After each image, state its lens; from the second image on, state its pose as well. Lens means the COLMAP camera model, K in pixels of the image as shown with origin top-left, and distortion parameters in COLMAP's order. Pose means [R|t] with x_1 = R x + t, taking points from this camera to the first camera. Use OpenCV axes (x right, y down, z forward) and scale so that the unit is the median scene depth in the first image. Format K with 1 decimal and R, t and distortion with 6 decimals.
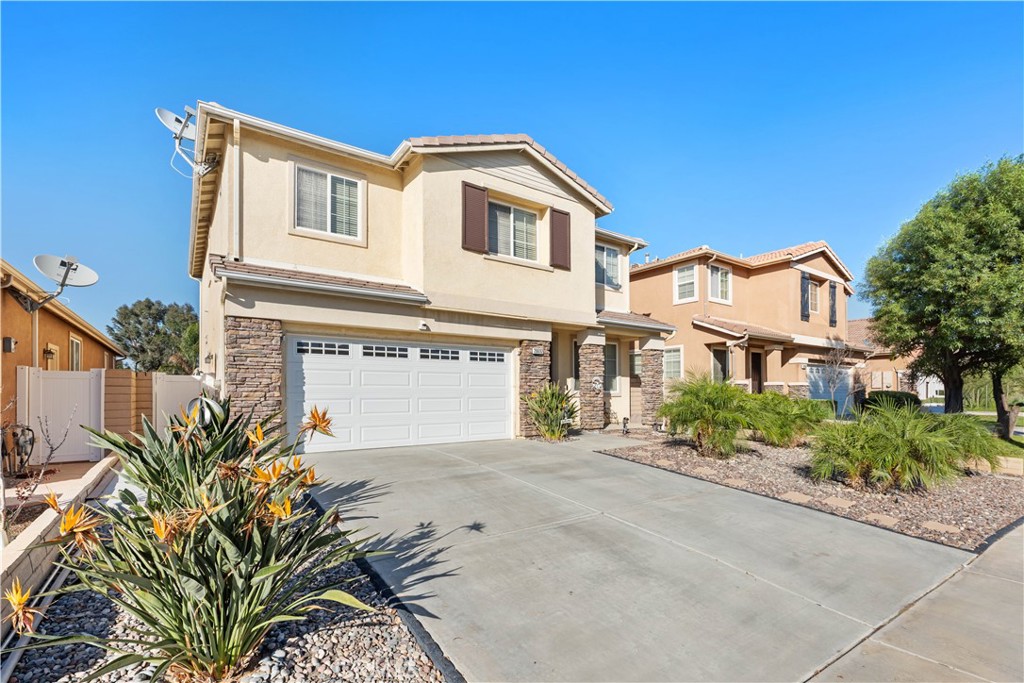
lens RADIAL K [[482.7, 0, 526.1], [0, 482.7, 381.1], [0, 0, 1]] dist [-0.004927, -0.000376]
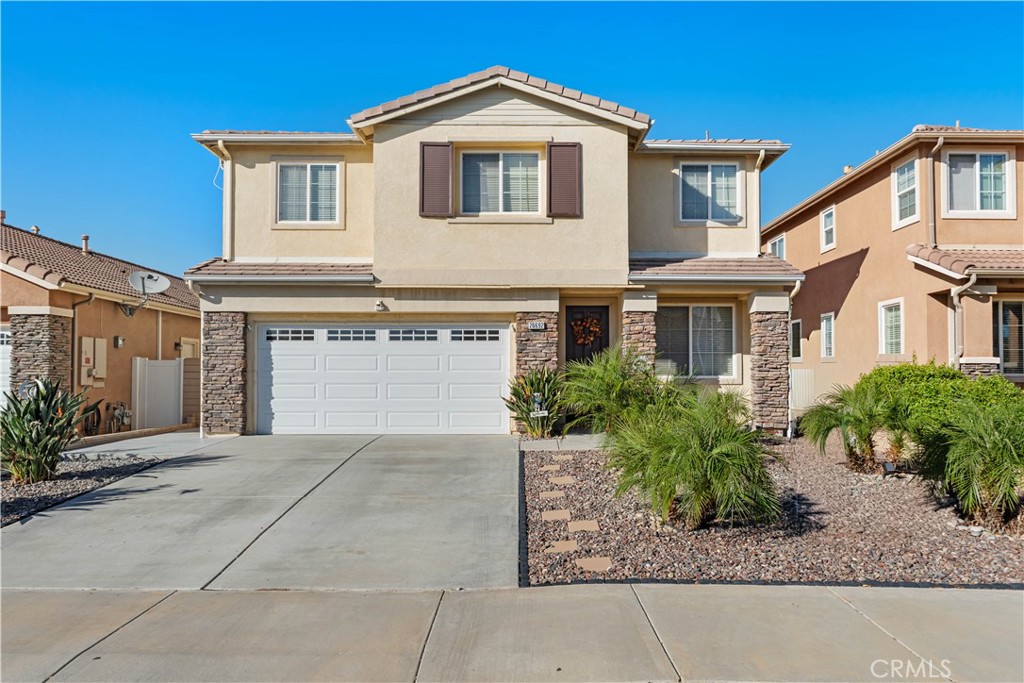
lens RADIAL K [[713.7, 0, 513.3], [0, 713.7, 348.9], [0, 0, 1]] dist [-0.001841, 0.002631]
pose [[0.806386, -0.023295, -0.590931, 0.766117], [0.012293, 0.999668, -0.022634, 0.002983], [0.591262, 0.010987, 0.806405, 0.033080]]
